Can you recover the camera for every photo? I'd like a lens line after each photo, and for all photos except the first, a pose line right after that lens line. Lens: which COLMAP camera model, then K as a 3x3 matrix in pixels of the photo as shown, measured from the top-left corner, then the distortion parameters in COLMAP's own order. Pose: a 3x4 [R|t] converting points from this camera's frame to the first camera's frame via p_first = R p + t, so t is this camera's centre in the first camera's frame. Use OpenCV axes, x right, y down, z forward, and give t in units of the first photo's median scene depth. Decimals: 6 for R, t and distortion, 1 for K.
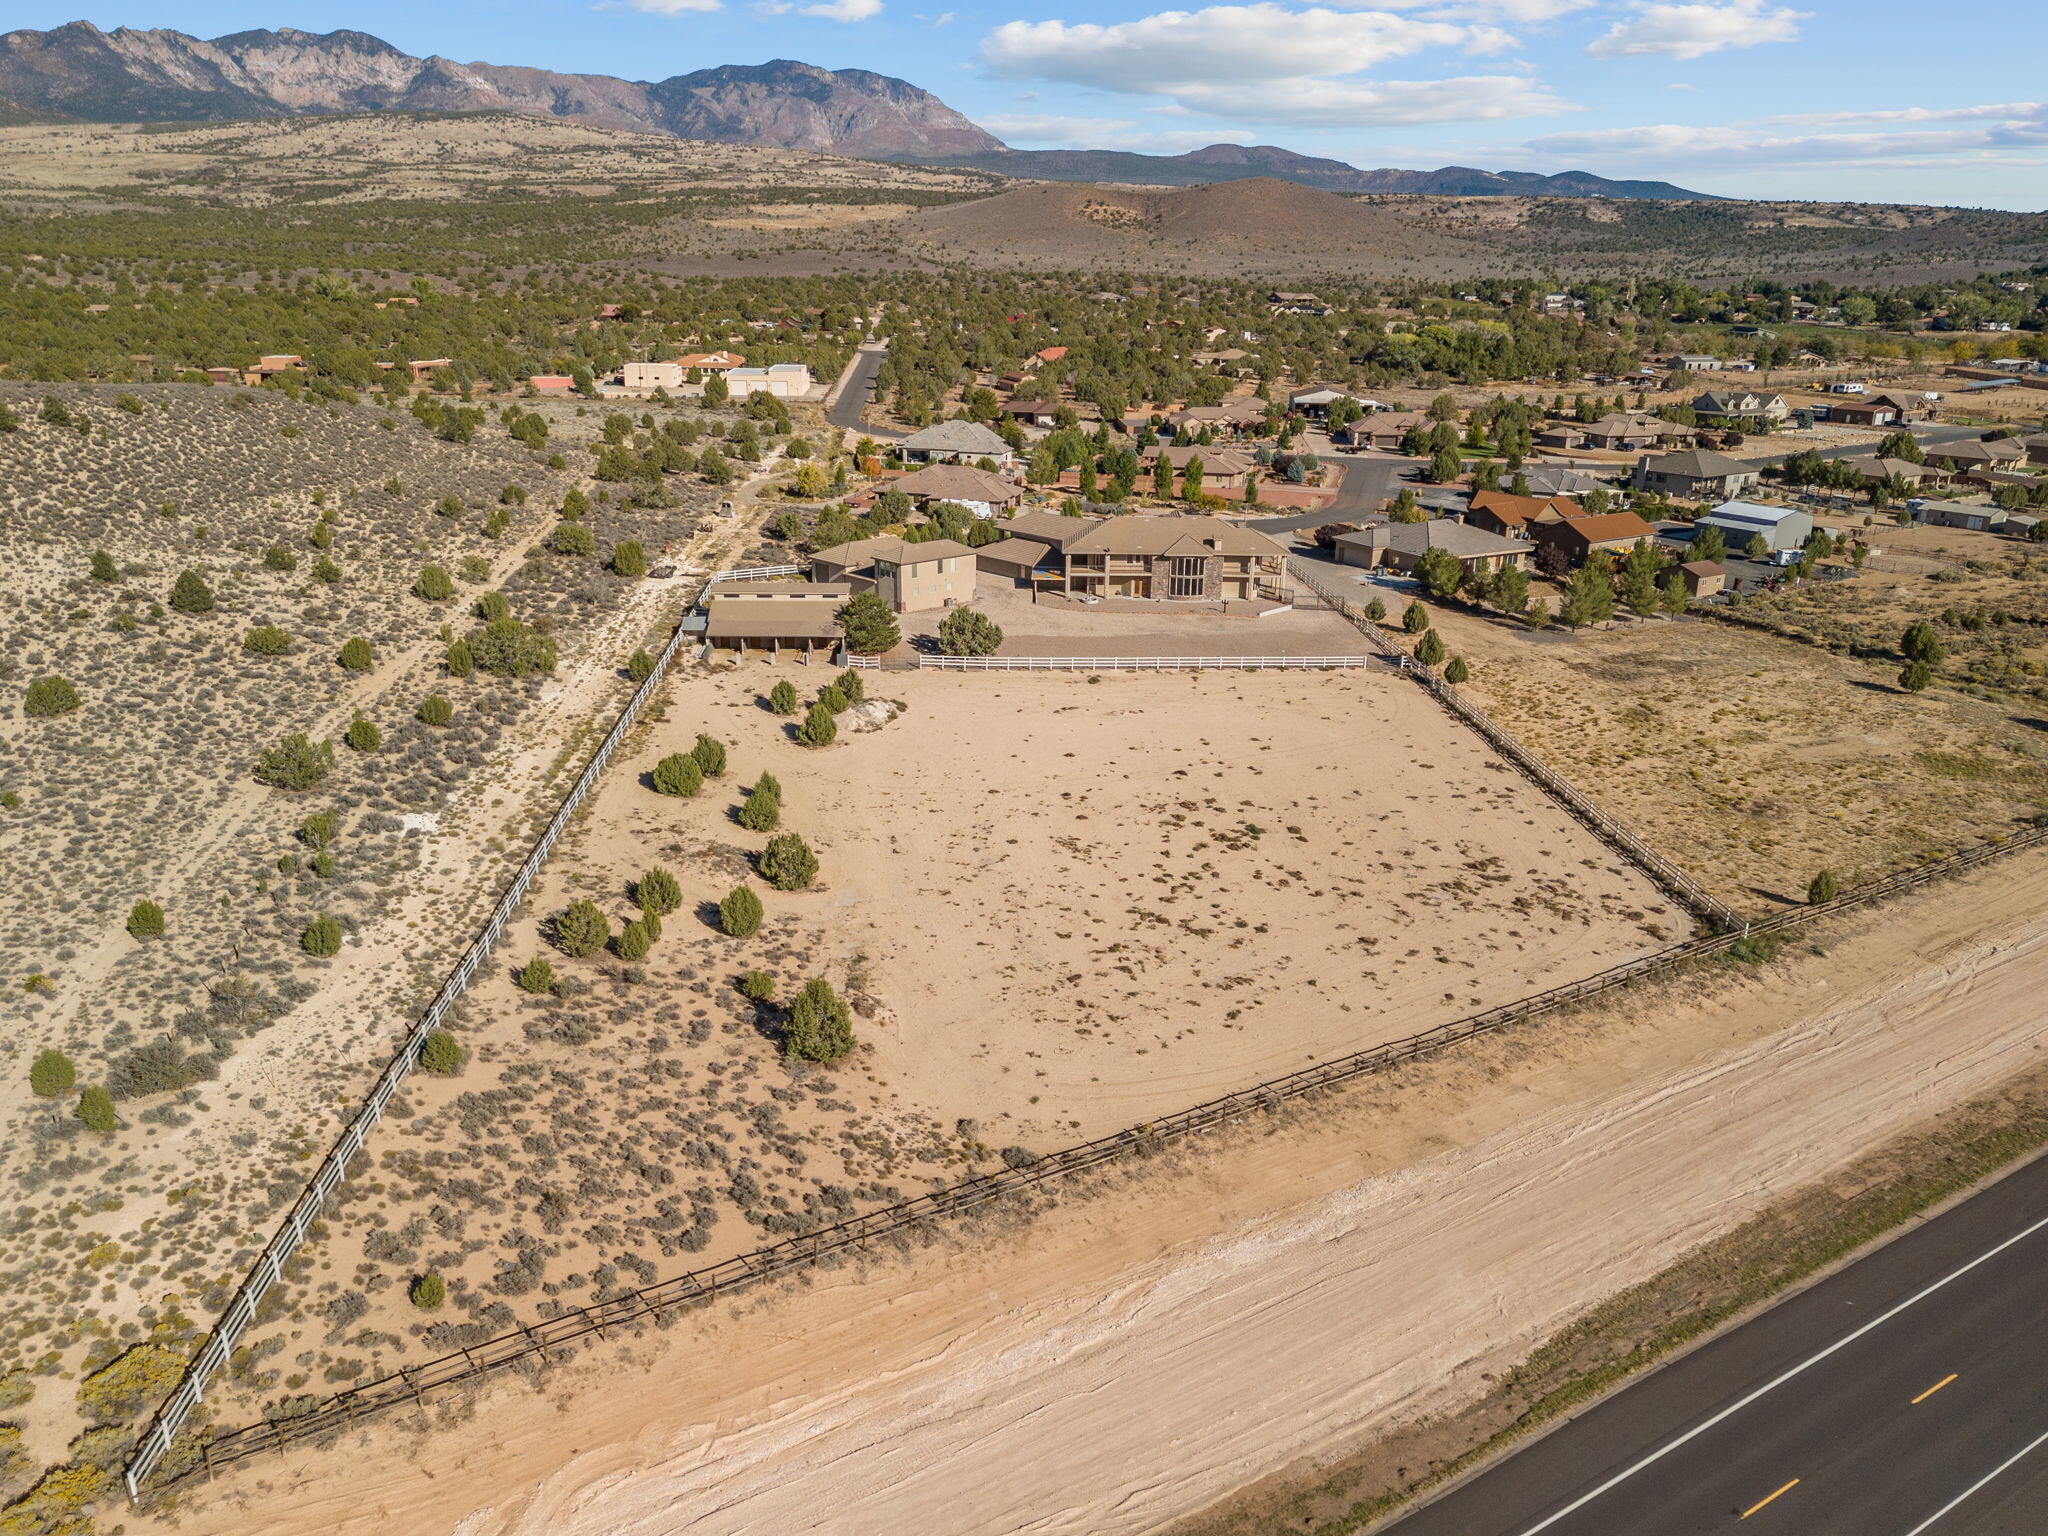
lens RADIAL K [[1504.3, 0, 1014.9], [0, 1504.3, 774.0], [0, 0, 1]] dist [0.062499, -0.053161]
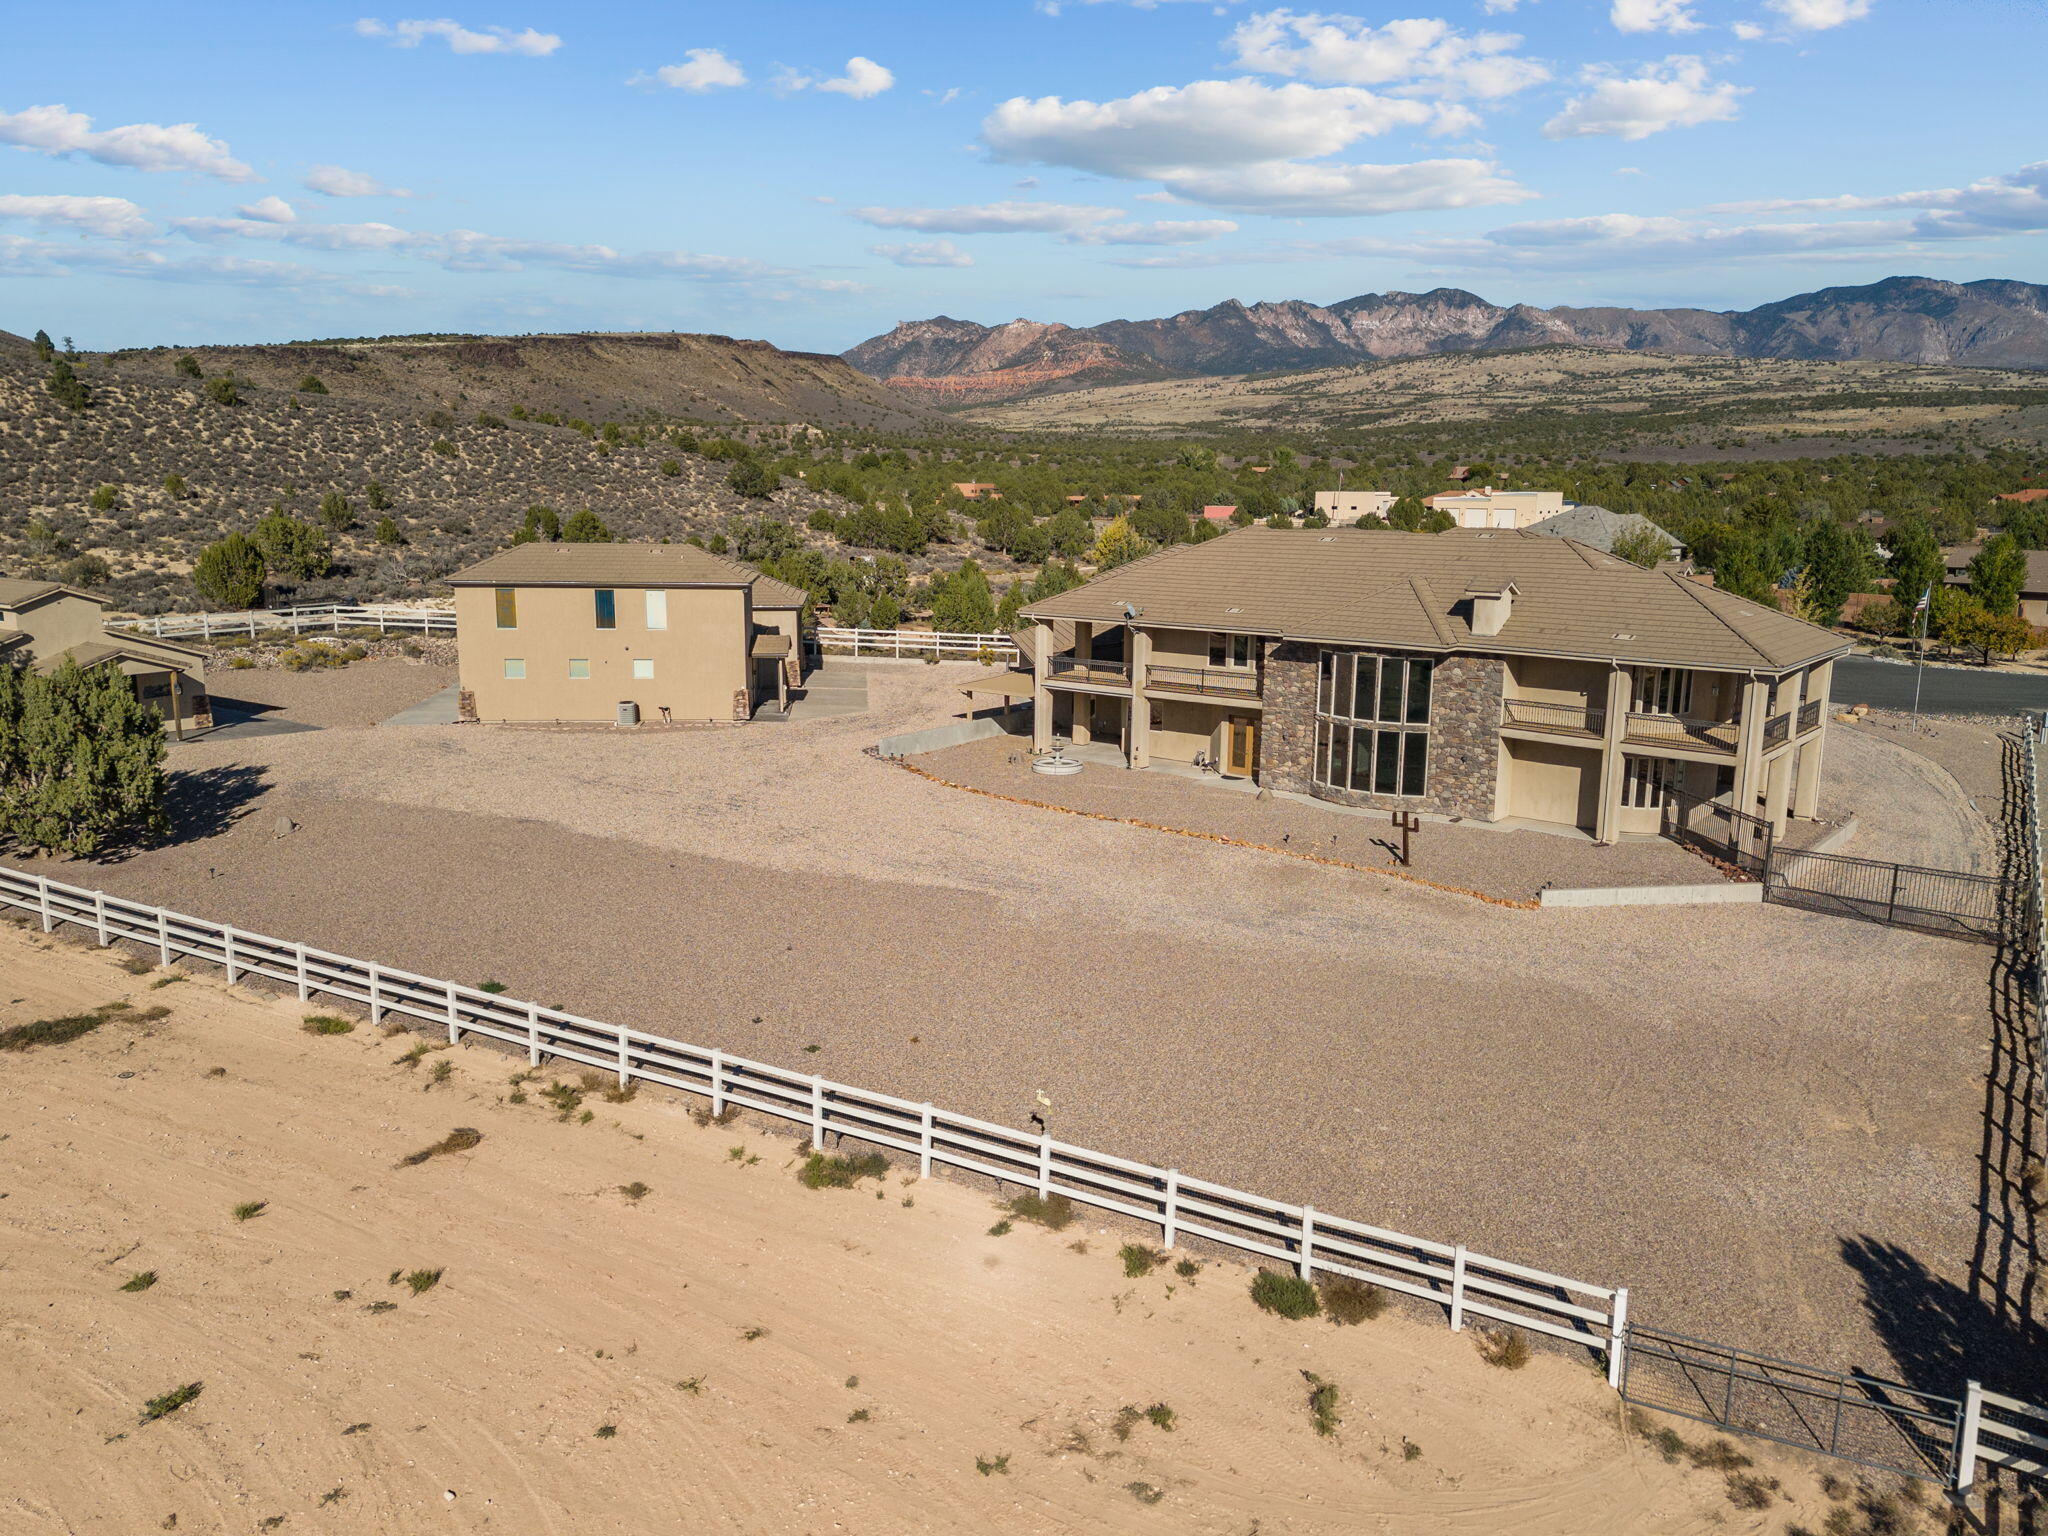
lens RADIAL K [[1504.3, 0, 1014.9], [0, 1504.3, 771.7], [0, 0, 1]] dist [0.062499, -0.053161]
pose [[0.796230, 0.113273, -0.594295, 0.226389], [-0.197308, 0.977226, -0.078092, -0.087300], [0.571915, 0.179438, 0.800447, 0.738194]]
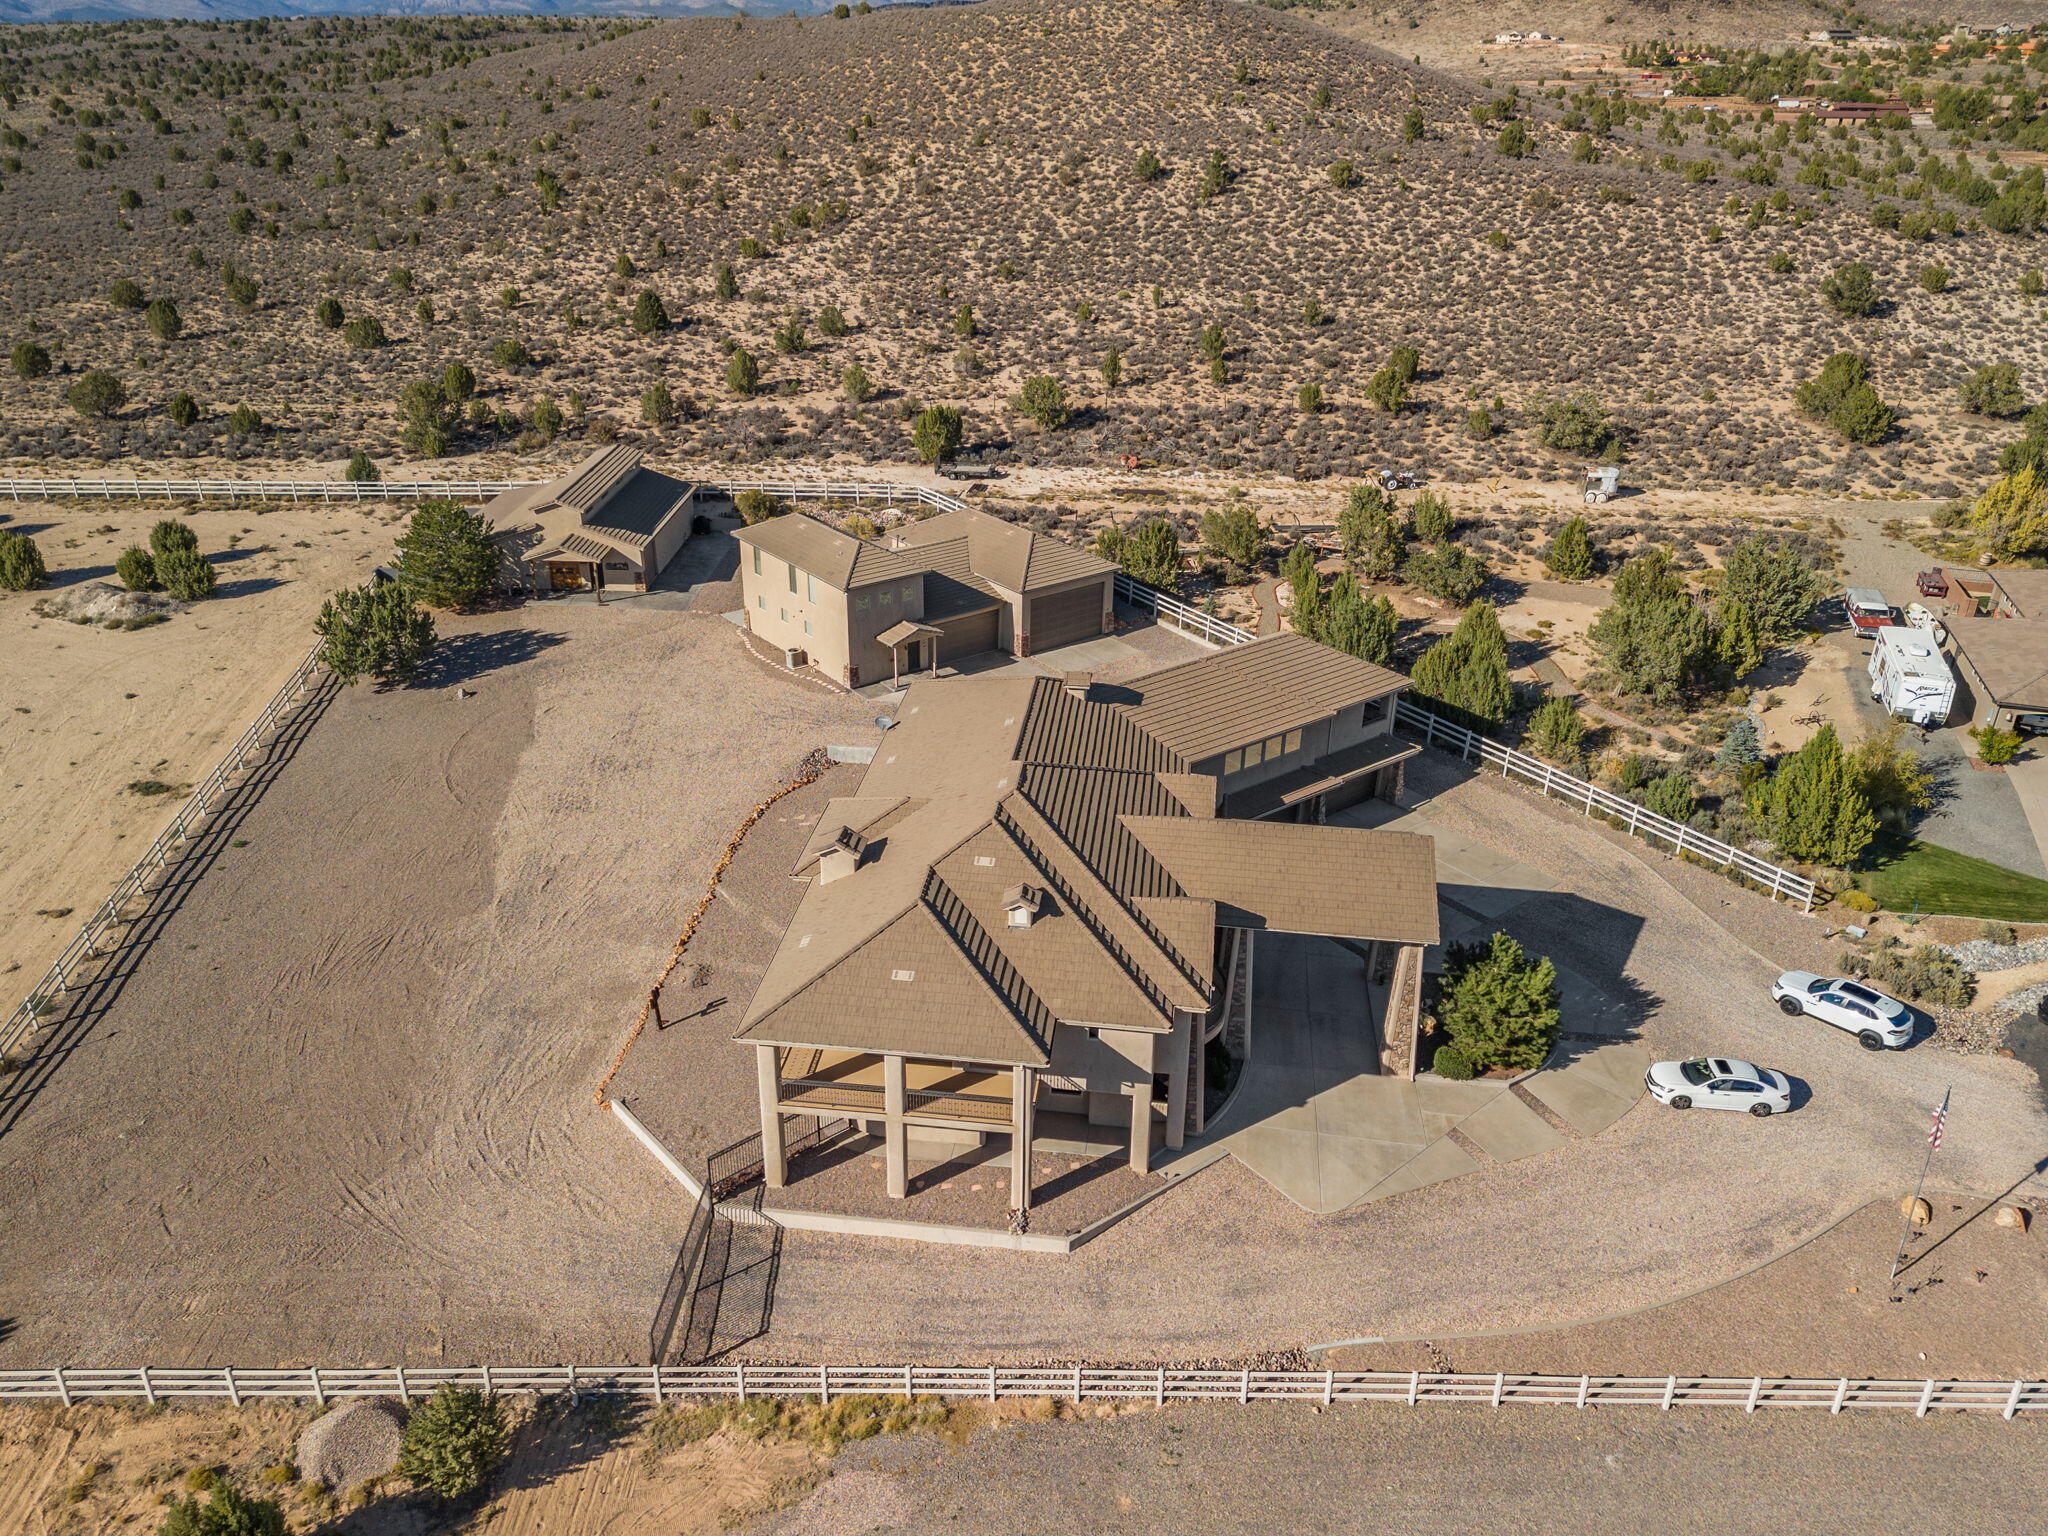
lens RADIAL K [[1504.3, 0, 1029.5], [0, 1504.3, 774.6], [0, 0, 1]] dist [0.062499, -0.053161]
pose [[-0.088387, 0.428544, -0.899187, 0.372248], [-0.336736, 0.836717, 0.431871, -0.298018], [0.937442, 0.340961, 0.070352, 1.000276]]
